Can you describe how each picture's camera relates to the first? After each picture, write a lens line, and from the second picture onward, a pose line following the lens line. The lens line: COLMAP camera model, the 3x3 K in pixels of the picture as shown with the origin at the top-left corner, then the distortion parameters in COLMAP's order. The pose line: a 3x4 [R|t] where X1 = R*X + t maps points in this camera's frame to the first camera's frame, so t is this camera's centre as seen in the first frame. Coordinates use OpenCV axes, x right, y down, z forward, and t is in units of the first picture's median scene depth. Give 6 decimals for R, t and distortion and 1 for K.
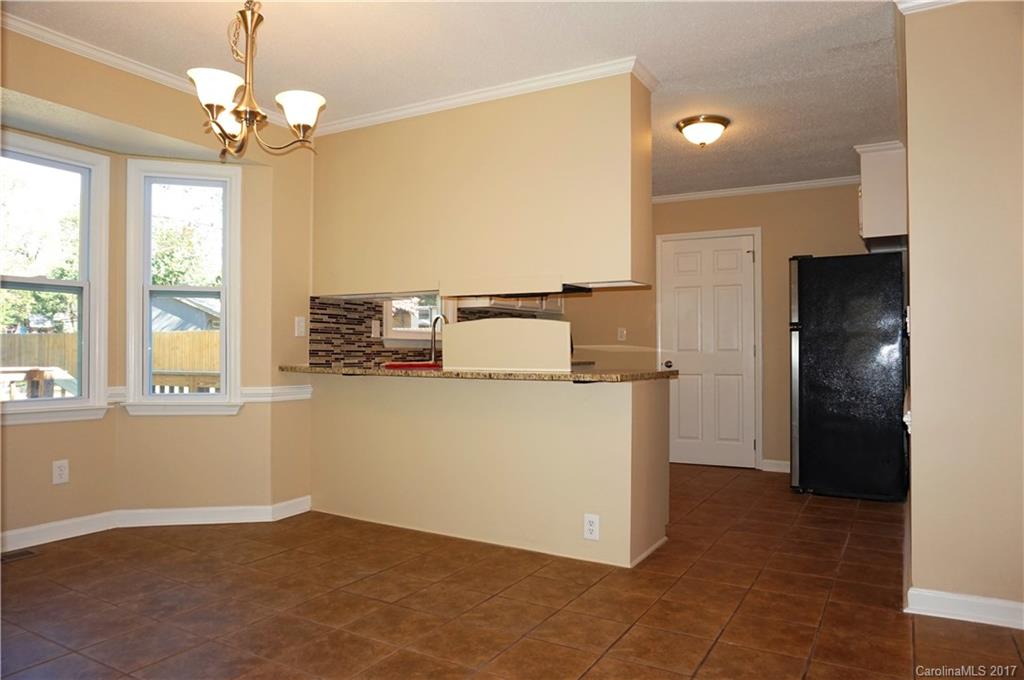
lens RADIAL K [[697.7, 0, 515.6], [0, 697.7, 340.2], [0, 0, 1]] dist [-0.010756, 0.005981]
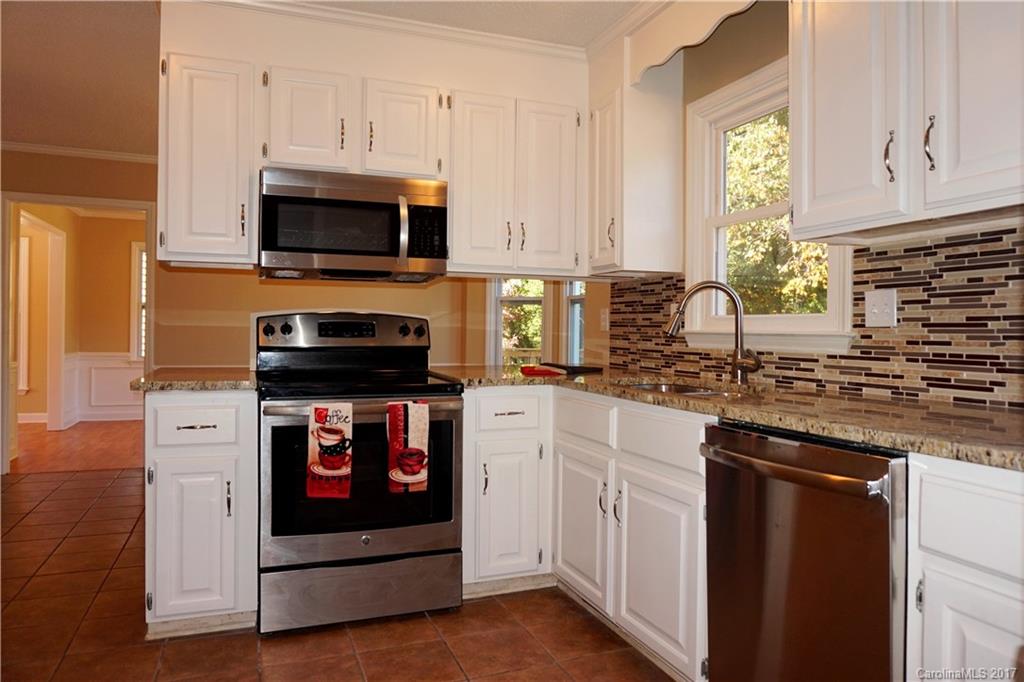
lens RADIAL K [[697.7, 0, 515.6], [0, 697.7, 341.2], [0, 0, 1]] dist [-0.010756, 0.005981]
pose [[-0.618668, 0.007377, -0.785618, 0.395123], [0.003965, 0.999972, 0.006267, 0.001236], [0.785642, 0.000763, -0.618680, 1.294846]]
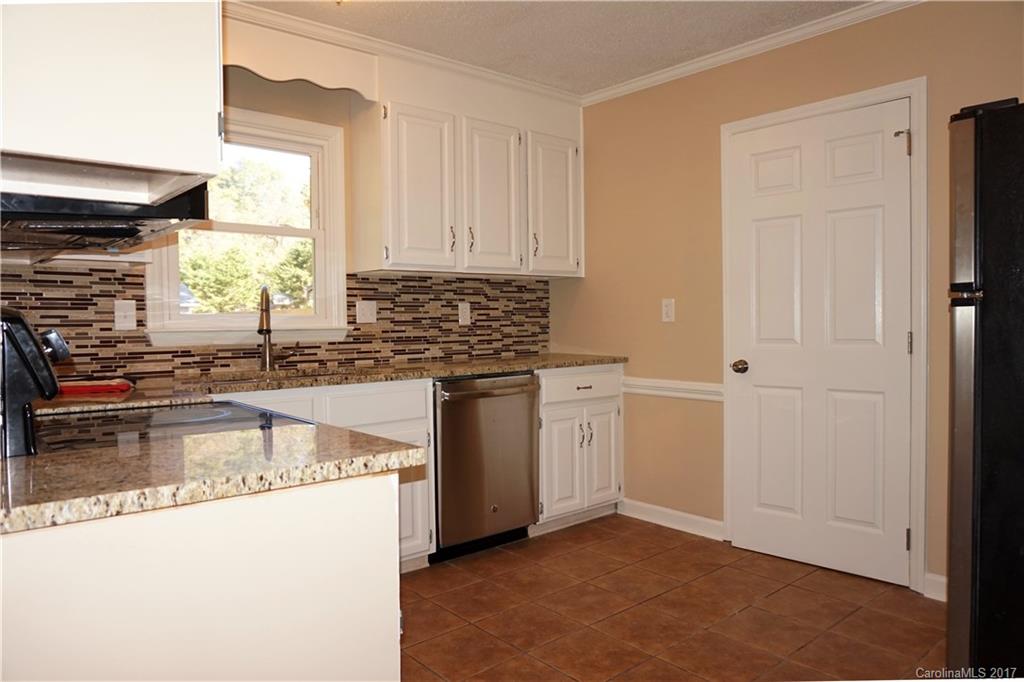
lens RADIAL K [[697.7, 0, 515.6], [0, 697.7, 341.2], [0, 0, 1]] dist [-0.010756, 0.005981]
pose [[0.943811, -0.001280, -0.330484, 0.300425], [0.016646, 0.998907, 0.043669, -0.014395], [0.330067, -0.046717, 0.942801, 0.567760]]
